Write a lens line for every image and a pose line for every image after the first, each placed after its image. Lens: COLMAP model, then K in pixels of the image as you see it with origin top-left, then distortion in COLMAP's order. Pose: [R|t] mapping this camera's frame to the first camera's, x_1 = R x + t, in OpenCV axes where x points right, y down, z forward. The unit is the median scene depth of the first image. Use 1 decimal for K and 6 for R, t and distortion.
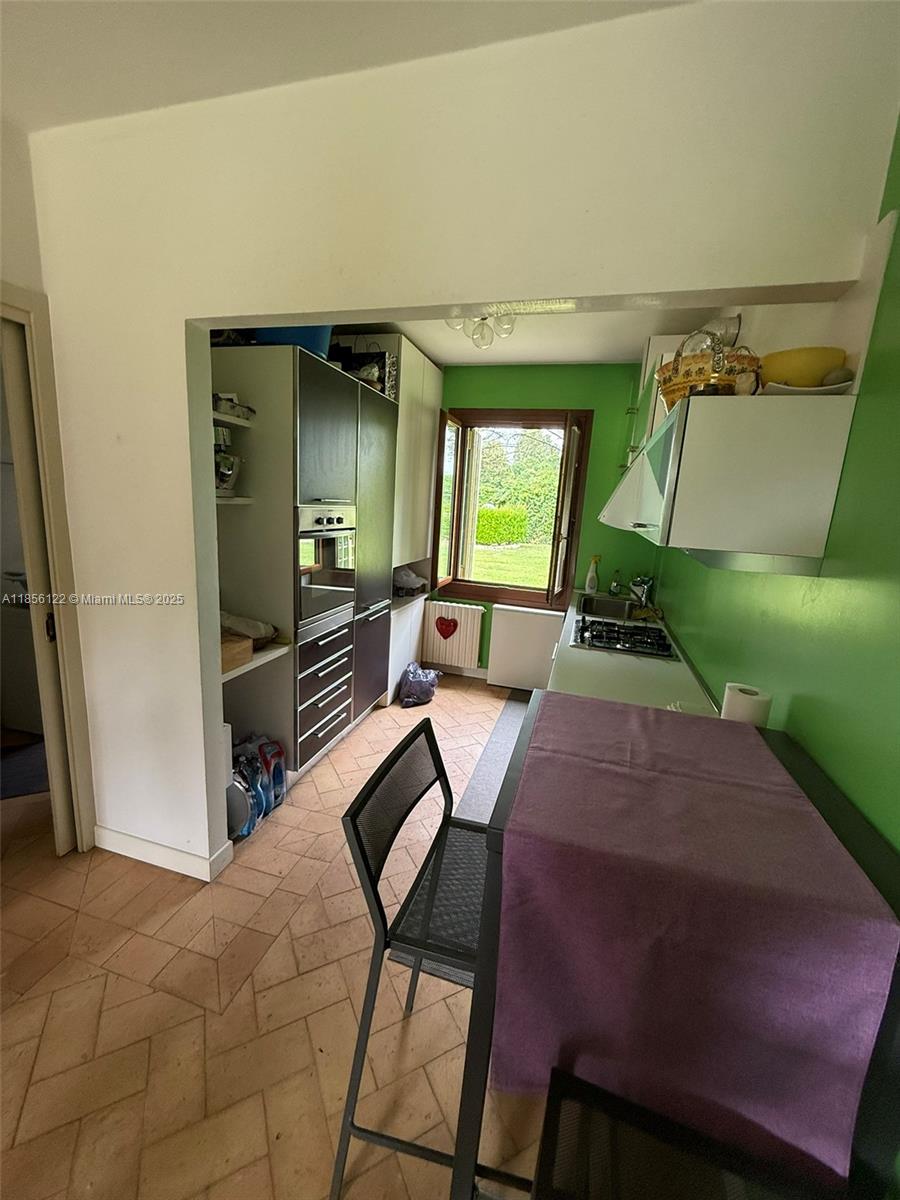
lens RADIAL K [[479.5, 0, 450.0], [0, 479.5, 600.0], [0, 0, 1]] dist [0.000684, 0.000399]
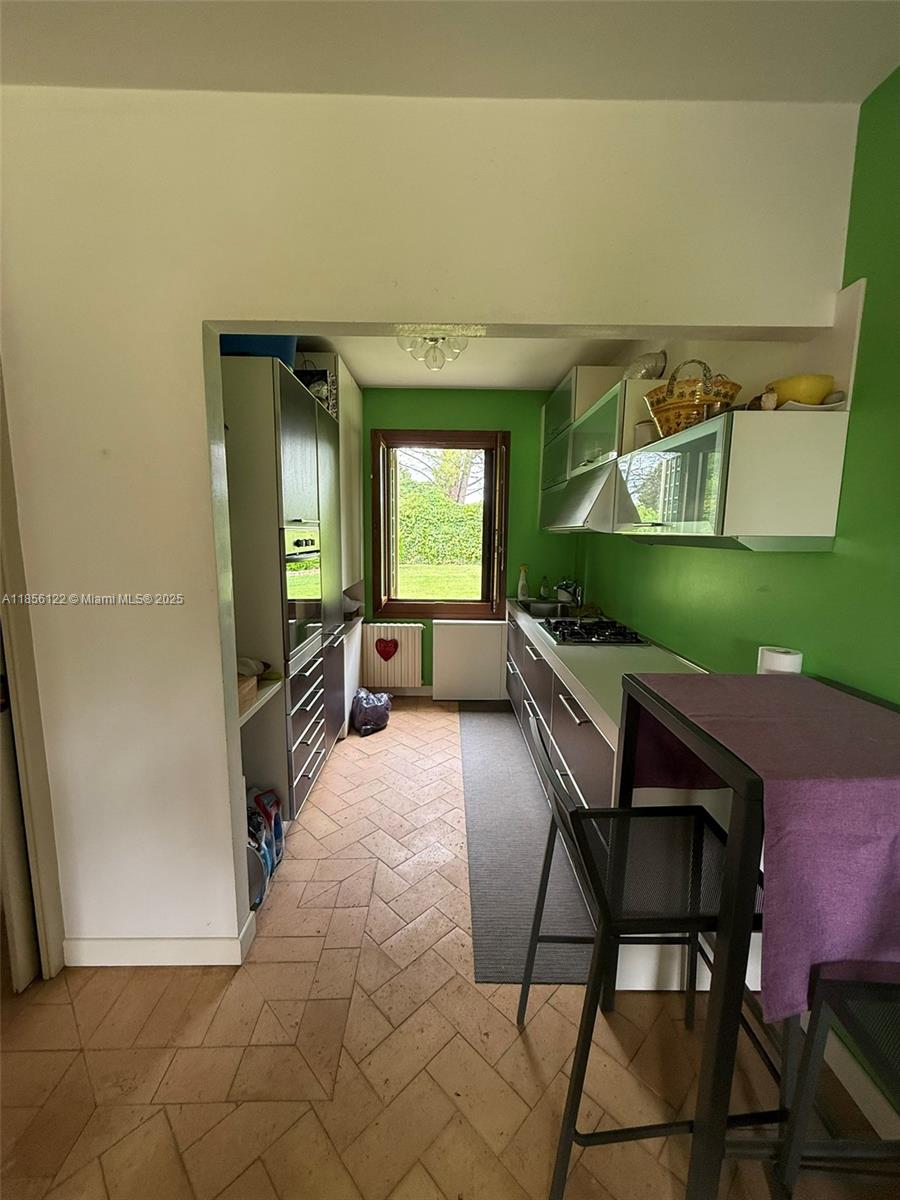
lens RADIAL K [[479.5, 0, 450.0], [0, 479.5, 600.0], [0, 0, 1]] dist [0.000684, 0.000399]
pose [[0.955166, -0.091894, 0.281450, -0.210911], [0.105459, 0.993863, -0.033401, 0.006127], [-0.276654, 0.061585, 0.958994, 0.023480]]
